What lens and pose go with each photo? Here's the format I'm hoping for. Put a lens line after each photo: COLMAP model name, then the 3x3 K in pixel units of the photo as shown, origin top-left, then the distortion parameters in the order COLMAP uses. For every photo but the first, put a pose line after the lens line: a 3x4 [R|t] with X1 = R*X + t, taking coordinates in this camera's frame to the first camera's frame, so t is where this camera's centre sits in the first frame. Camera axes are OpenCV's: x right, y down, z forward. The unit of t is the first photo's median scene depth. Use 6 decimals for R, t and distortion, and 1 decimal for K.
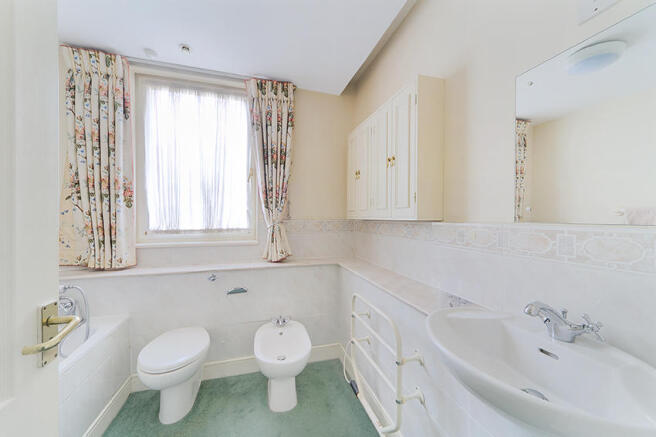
lens RADIAL K [[232.9, 0, 328.0], [0, 232.9, 218.5], [0, 0, 1]] dist [0.000768, 0.000188]
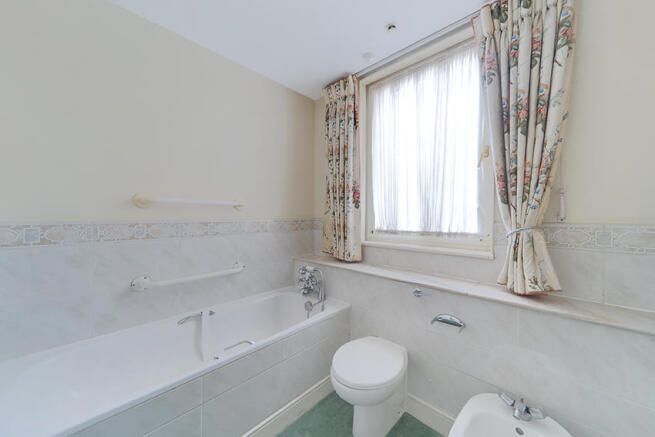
lens RADIAL K [[232.6, 0, 327.5], [0, 232.6, 218.5], [0, 0, 1]] dist [0.000768, 0.000188]
pose [[0.494685, 0.011027, -0.869002, 0.039400], [-0.013587, 0.999895, 0.004953, -0.000876], [0.868966, 0.009356, 0.494783, 0.289571]]
